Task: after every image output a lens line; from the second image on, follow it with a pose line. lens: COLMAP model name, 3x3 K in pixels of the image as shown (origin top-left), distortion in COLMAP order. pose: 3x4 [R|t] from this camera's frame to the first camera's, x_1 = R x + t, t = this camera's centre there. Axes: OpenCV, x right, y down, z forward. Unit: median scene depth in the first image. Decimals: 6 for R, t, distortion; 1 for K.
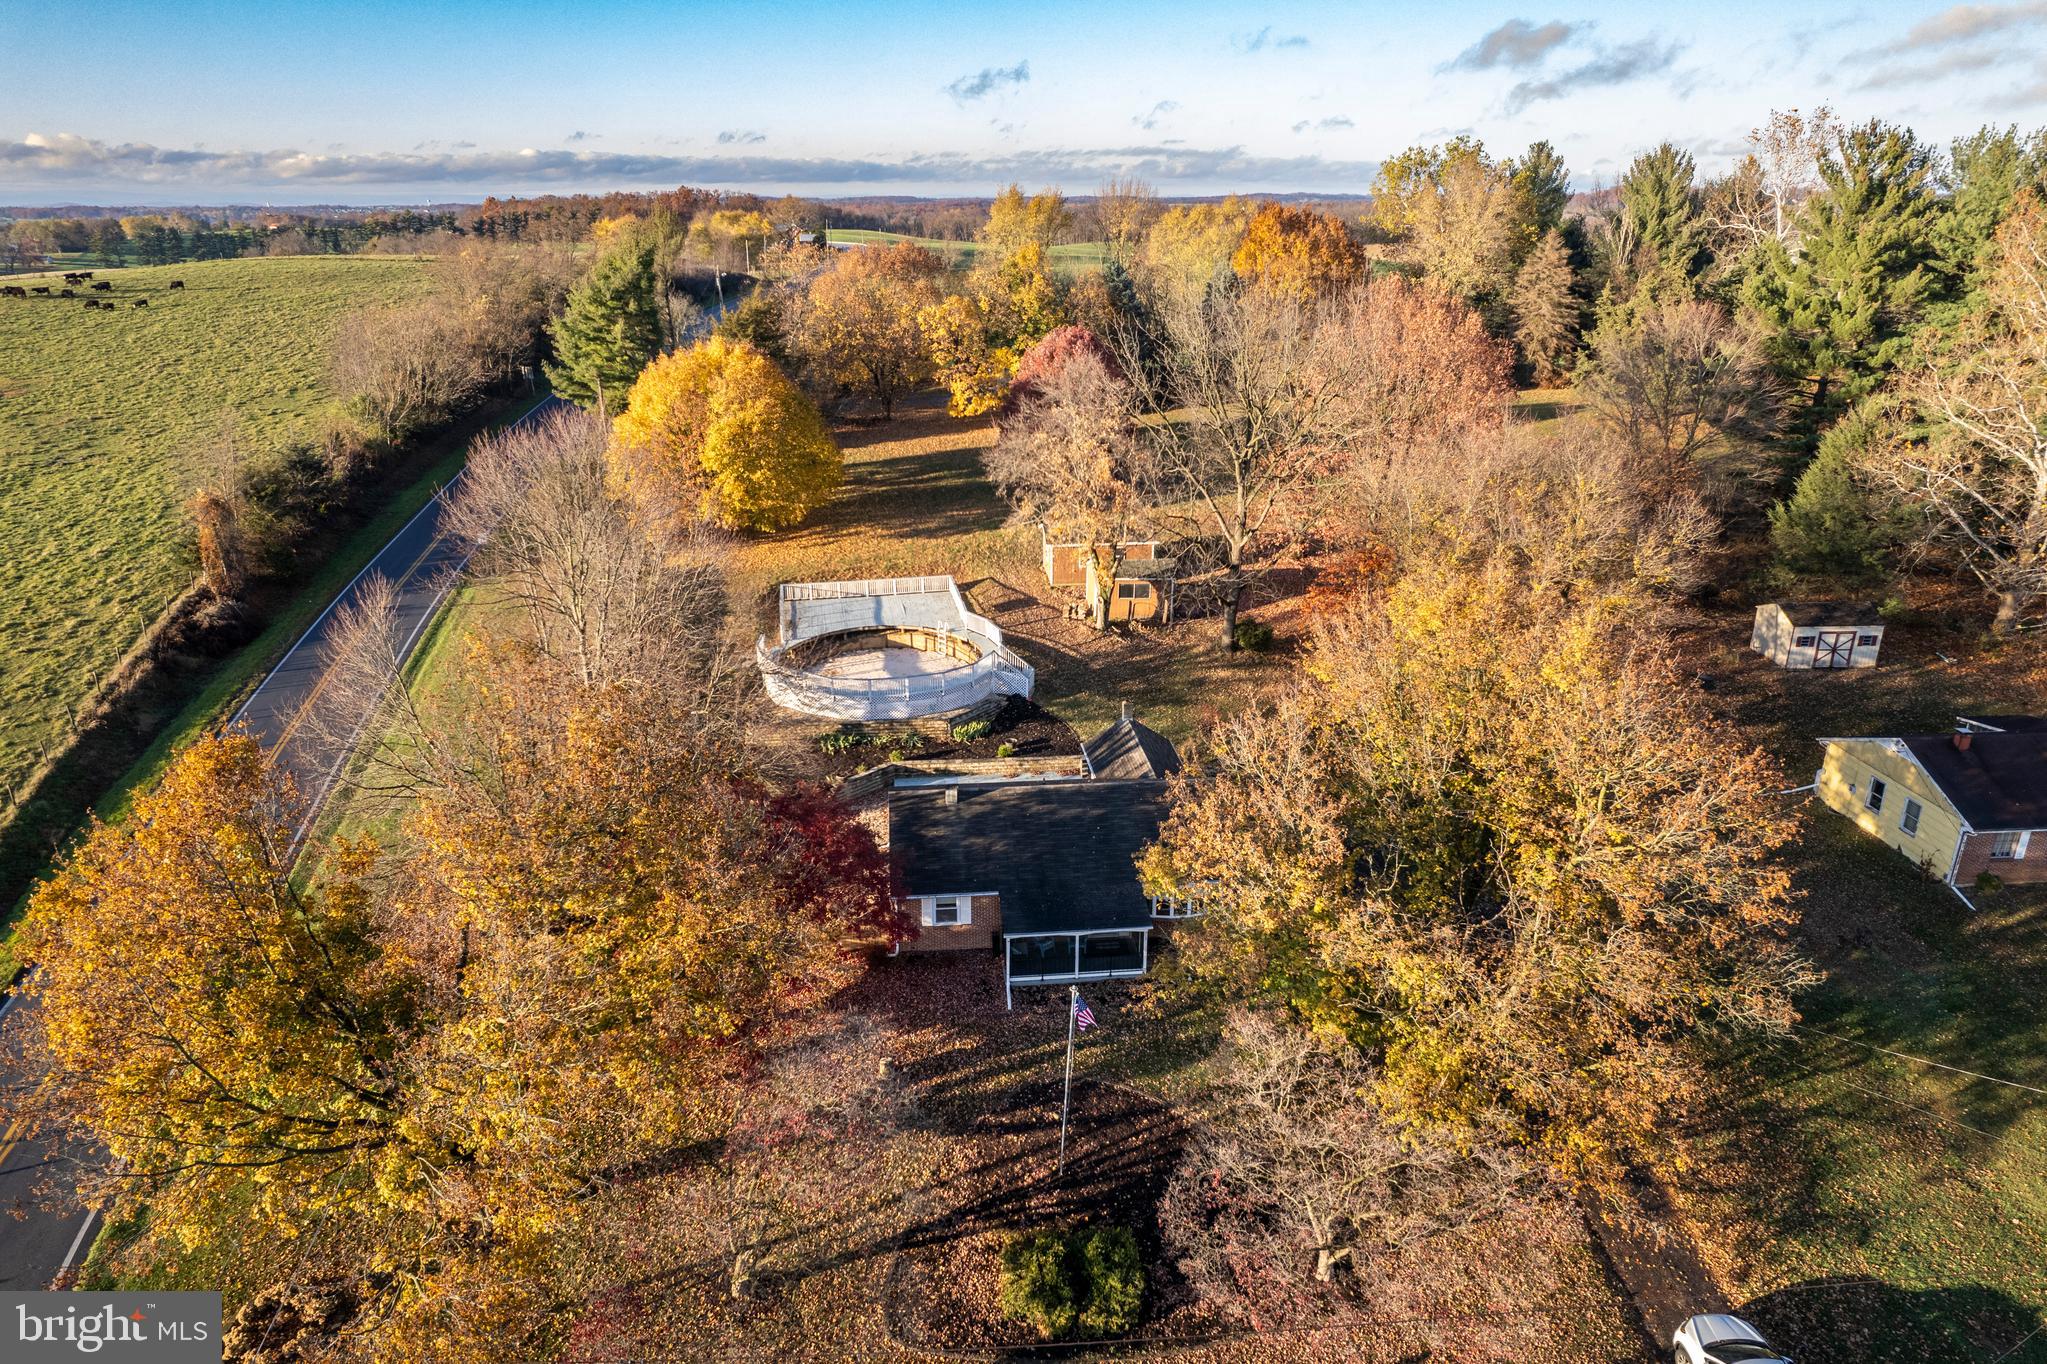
lens RADIAL K [[1325.5, 0, 1020.7], [0, 1325.5, 667.8], [0, 0, 1]] dist [-0.051896, 0.026181]
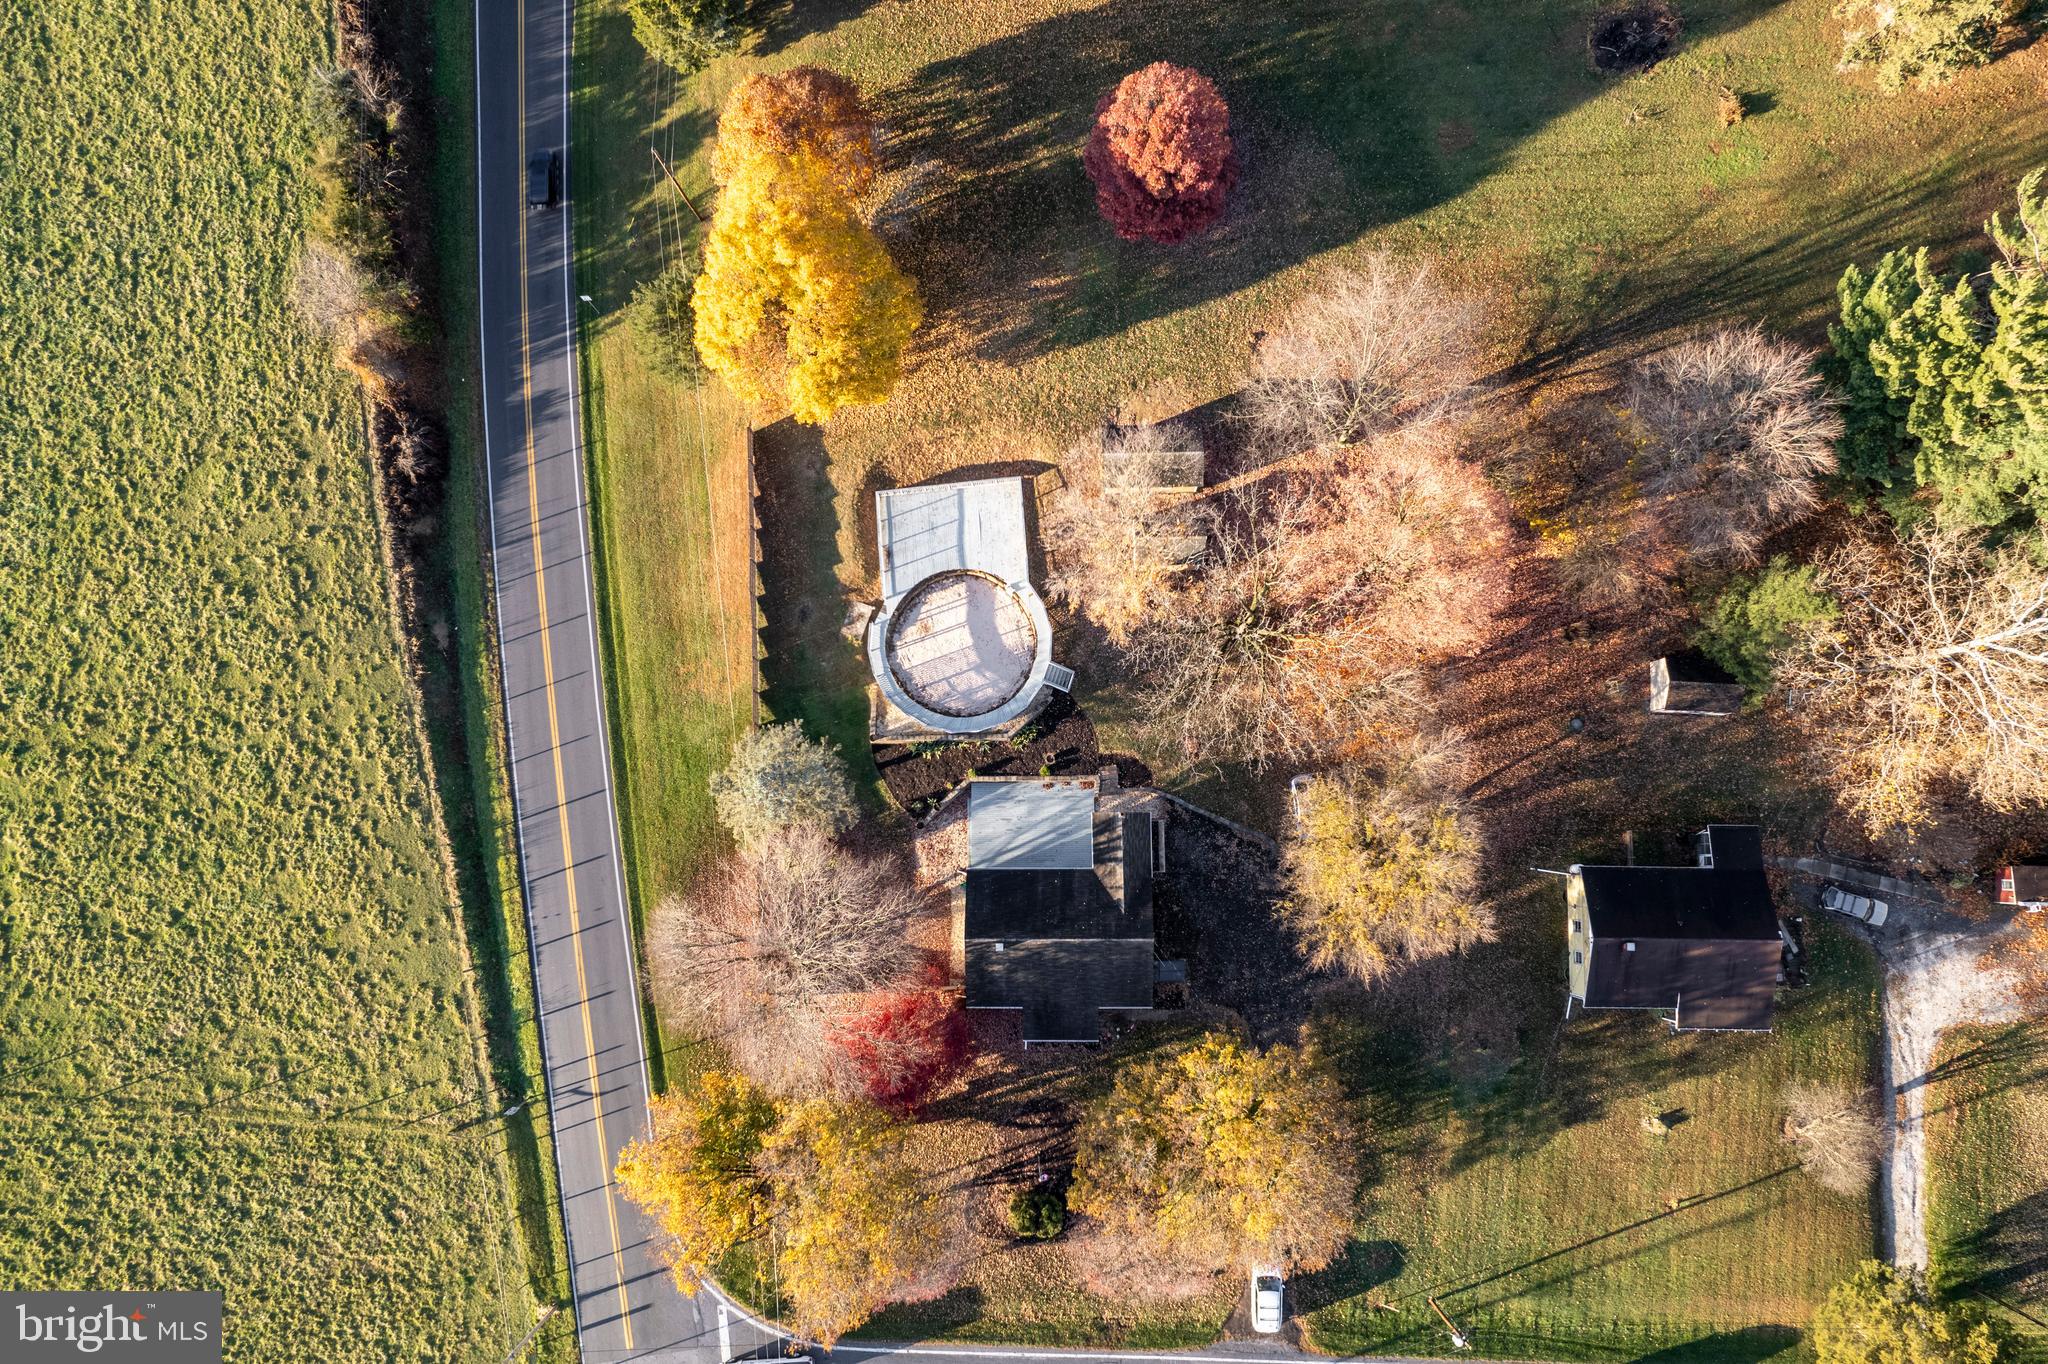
lens RADIAL K [[1326.2, 0, 1026.8], [0, 1326.2, 685.2], [0, 0, 1]] dist [-0.051896, 0.026181]
pose [[0.994813, 0.090295, -0.046839, 0.026106], [0.000300, 0.457860, 0.889024, -1.273356], [0.101720, -0.884427, 0.455458, 0.402112]]
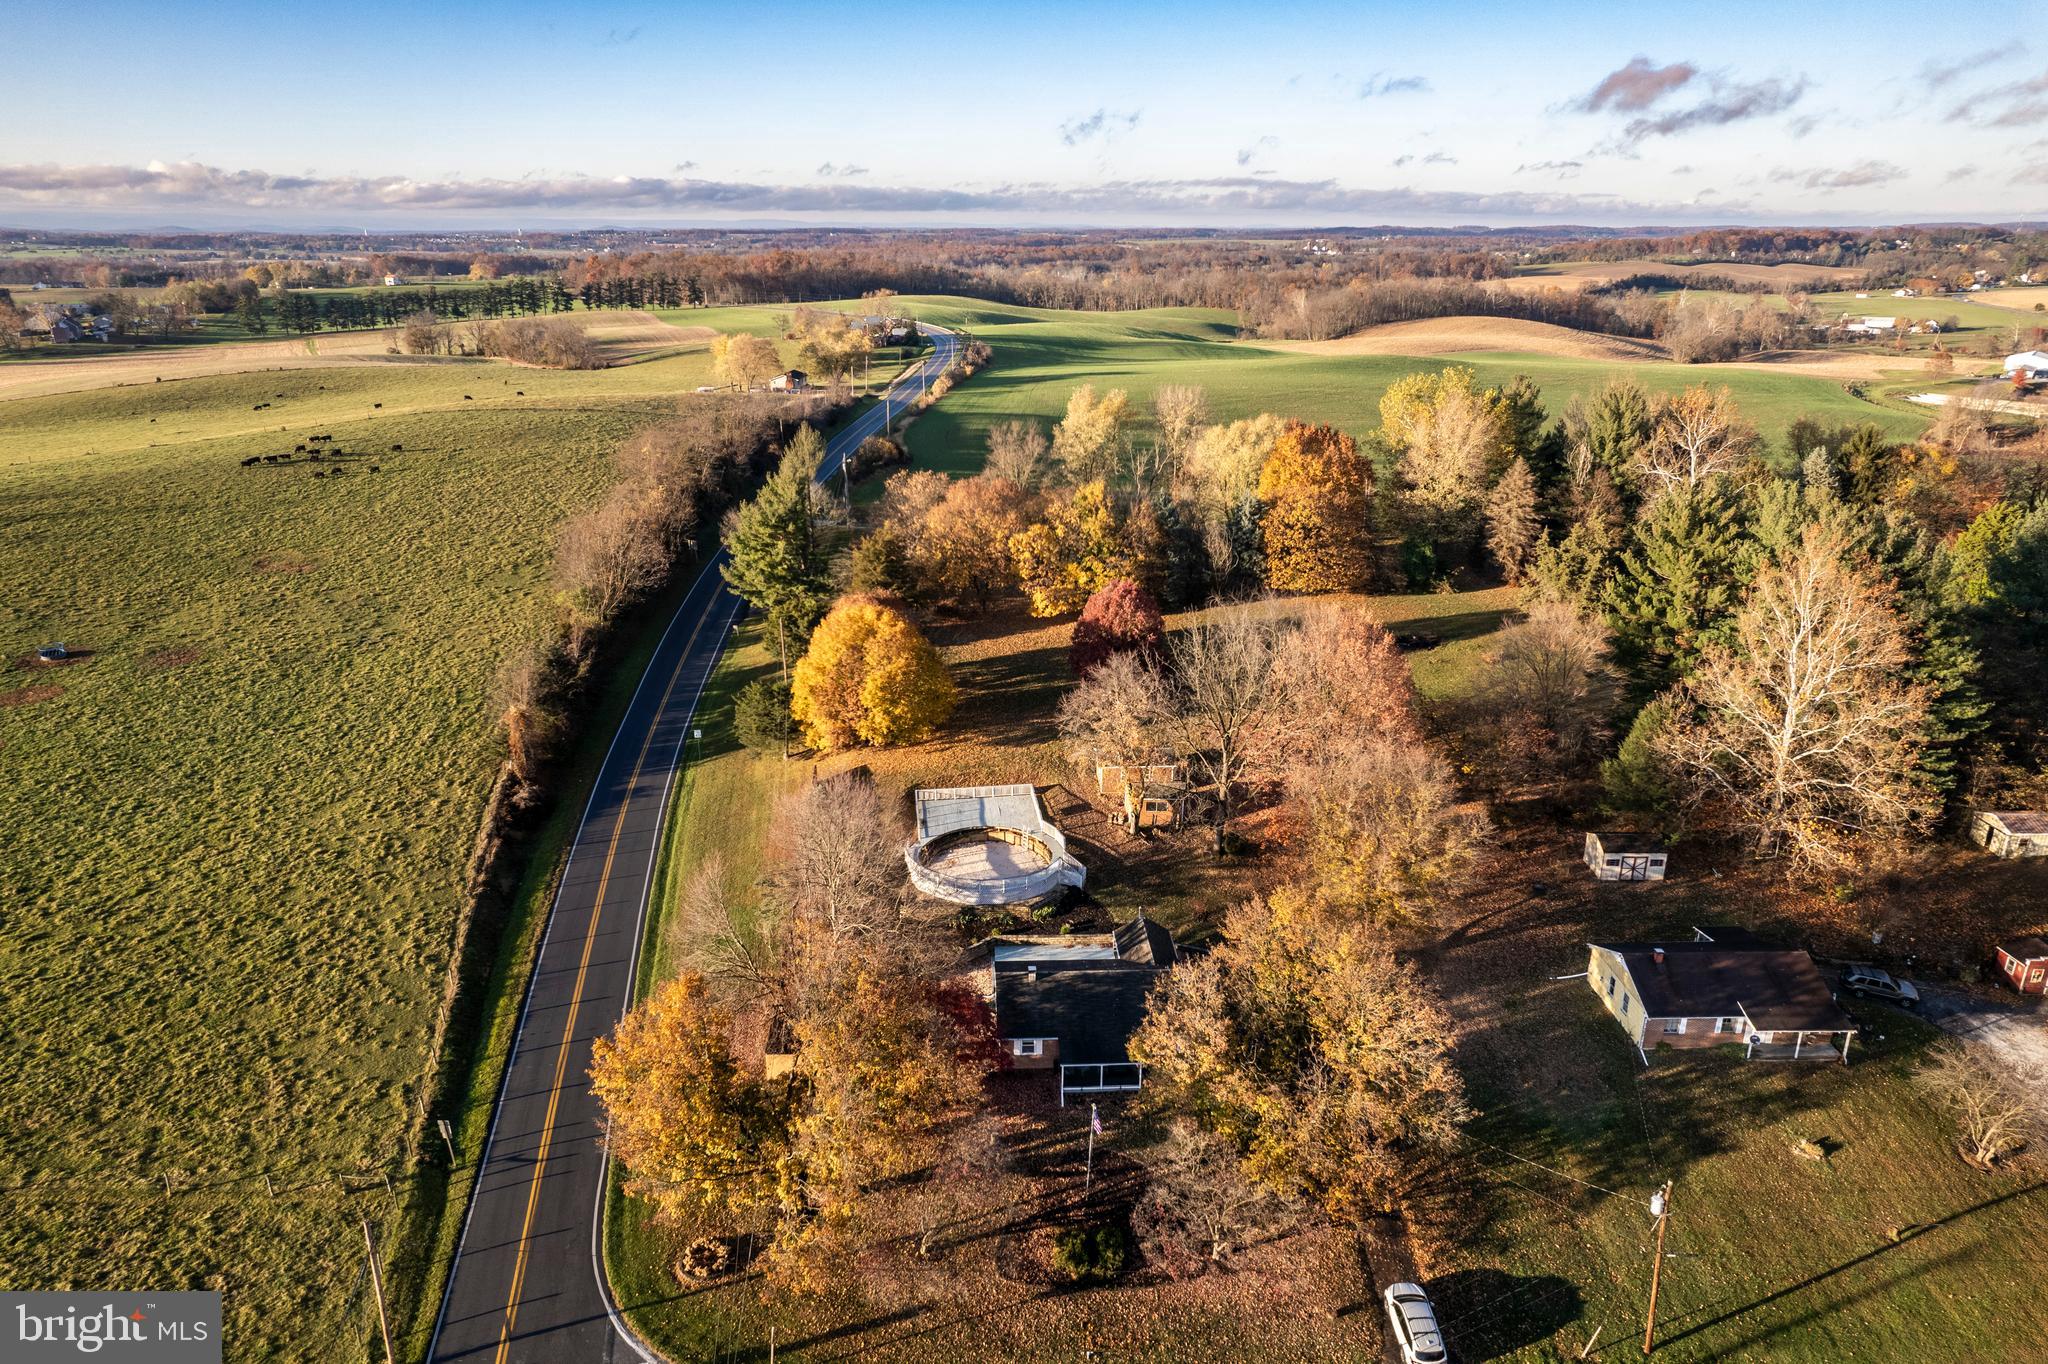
lens RADIAL K [[1326.2, 0, 1021.1], [0, 1326.2, 670.7], [0, 0, 1]] dist [-0.051896, 0.026181]
pose [[0.998327, 0.021942, -0.053498, 0.012542], [-0.023226, 0.999454, -0.023496, -0.200662], [0.052953, 0.024699, 0.998292, -0.556029]]
